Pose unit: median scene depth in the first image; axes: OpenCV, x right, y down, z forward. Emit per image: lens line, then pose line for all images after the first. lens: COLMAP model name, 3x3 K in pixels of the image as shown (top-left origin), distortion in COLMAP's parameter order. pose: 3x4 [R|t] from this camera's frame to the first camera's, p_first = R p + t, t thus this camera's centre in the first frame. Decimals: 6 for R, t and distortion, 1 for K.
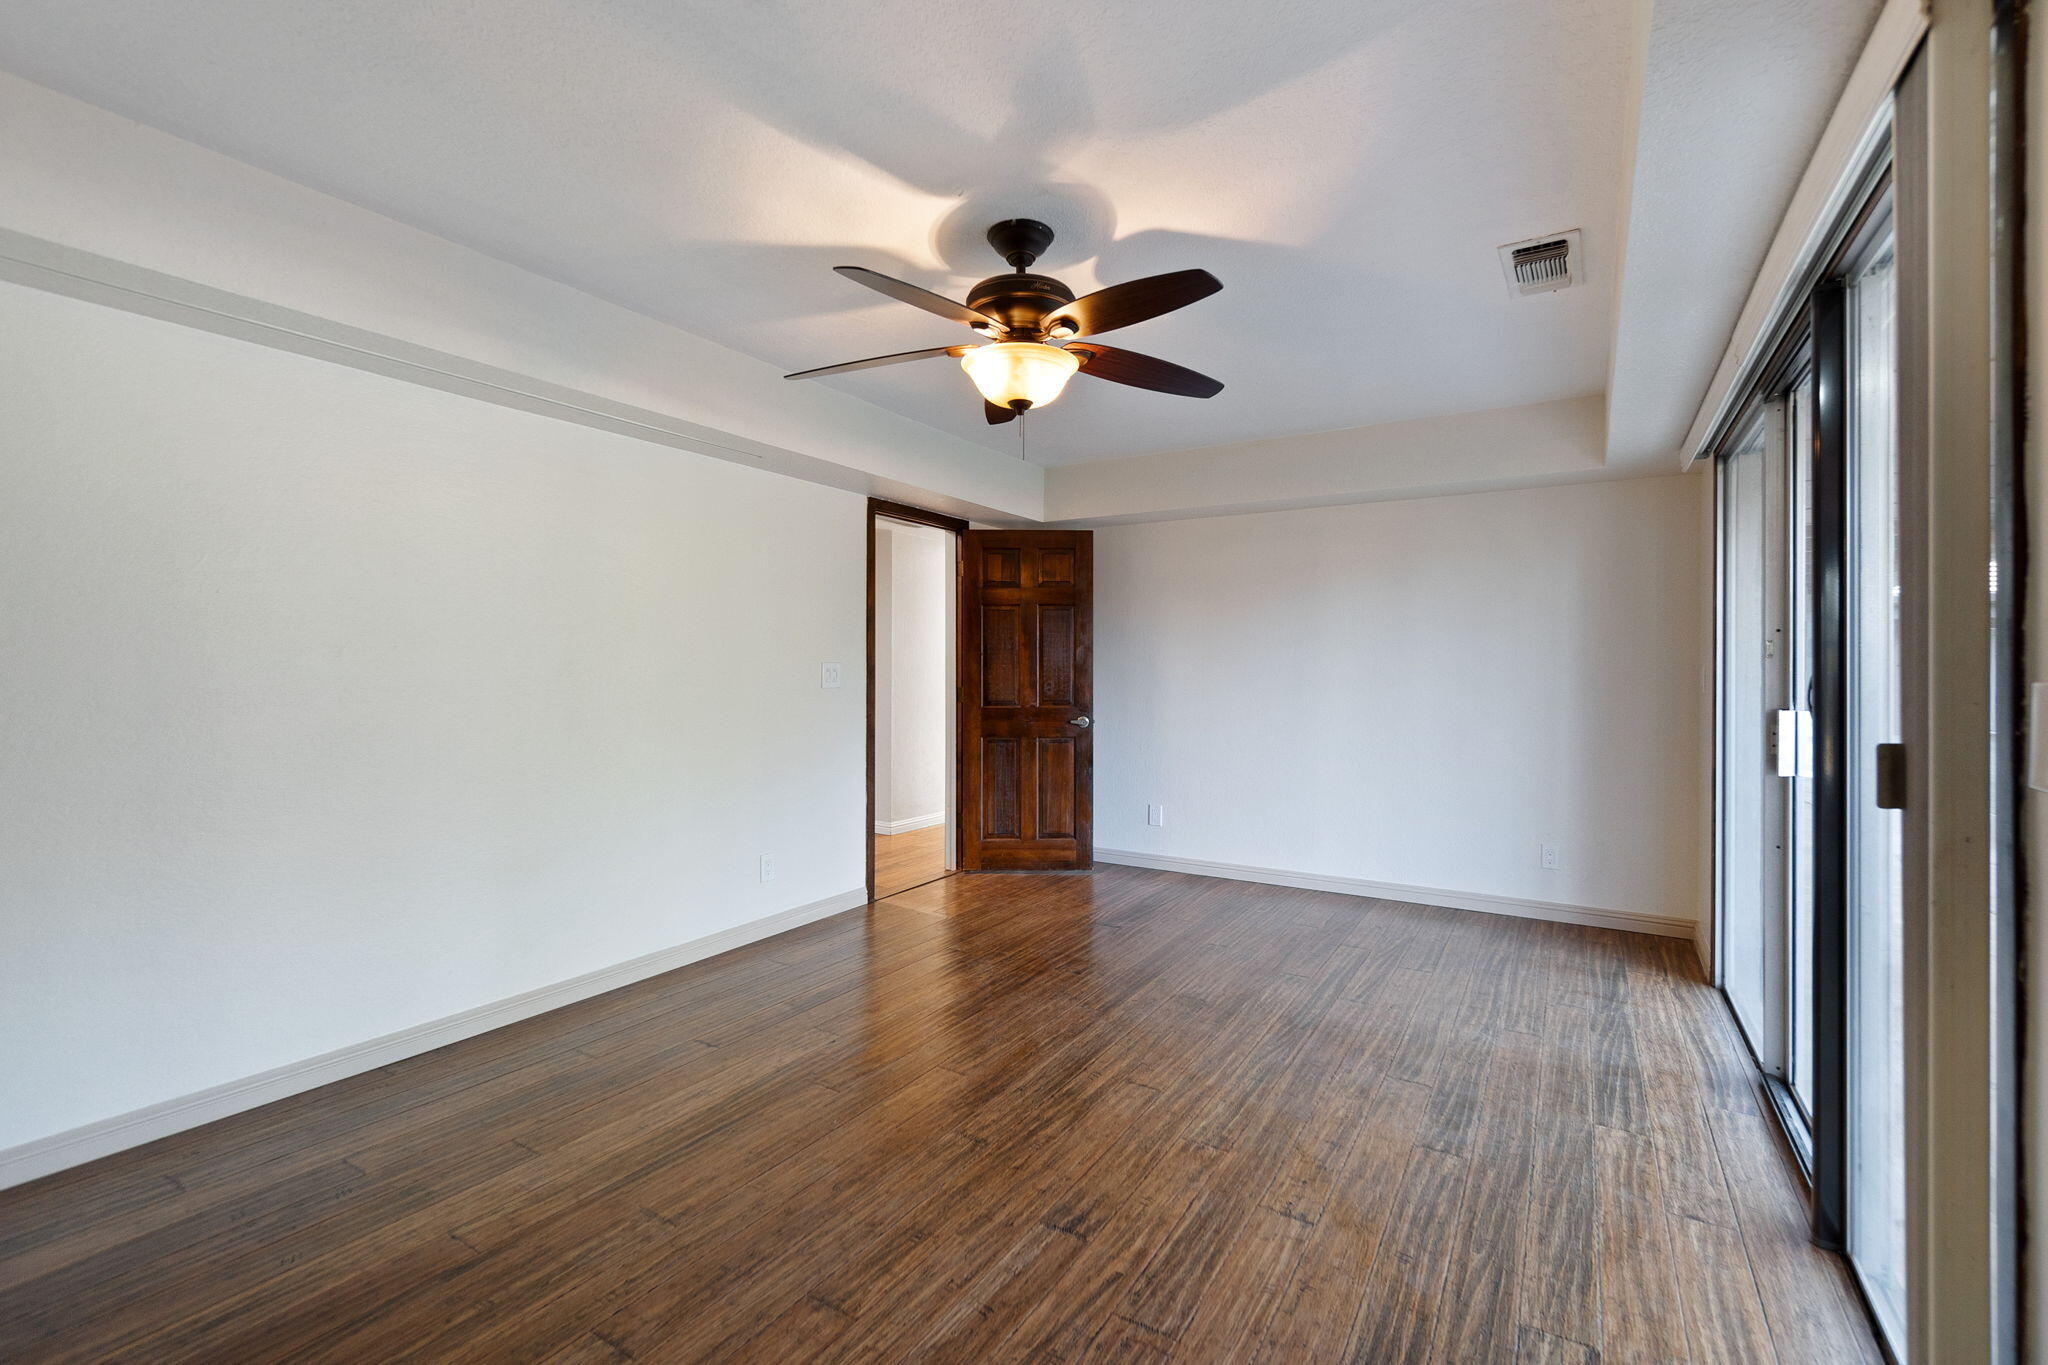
lens RADIAL K [[887.5, 0, 1026.3], [0, 887.5, 671.1], [0, 0, 1]] dist [0.002230, 0.000331]
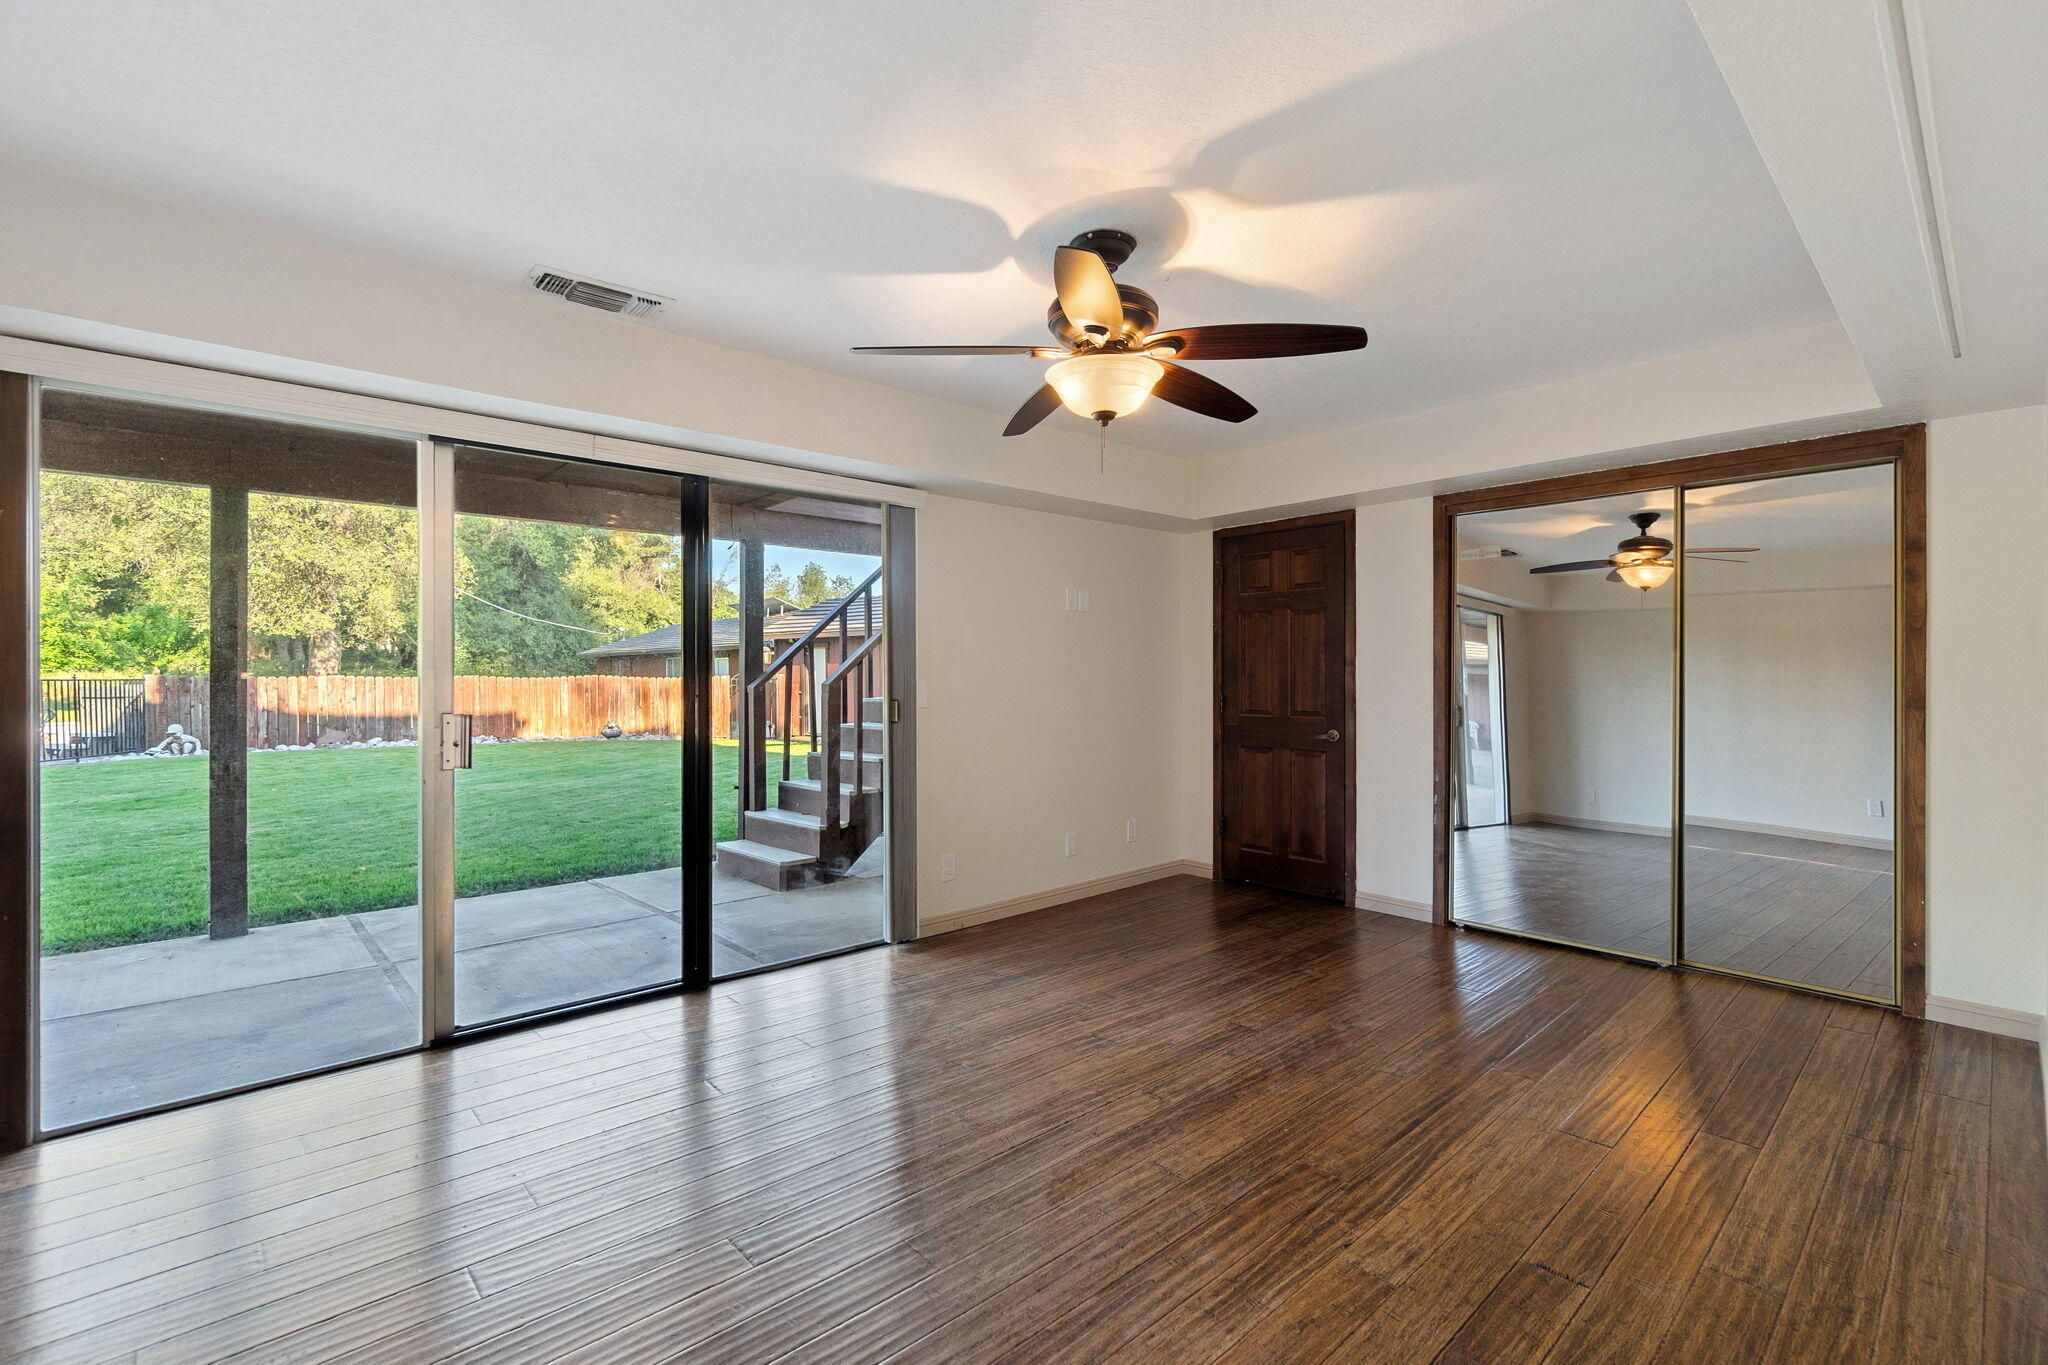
lens RADIAL K [[887.5, 0, 1027.3], [0, 887.5, 678.2], [0, 0, 1]] dist [0.002230, 0.000331]
pose [[-0.961645, -0.001820, 0.274289, -0.217409], [-0.000238, 0.999983, 0.005804, -0.009955], [-0.274295, 0.005516, -0.961630, 2.165697]]
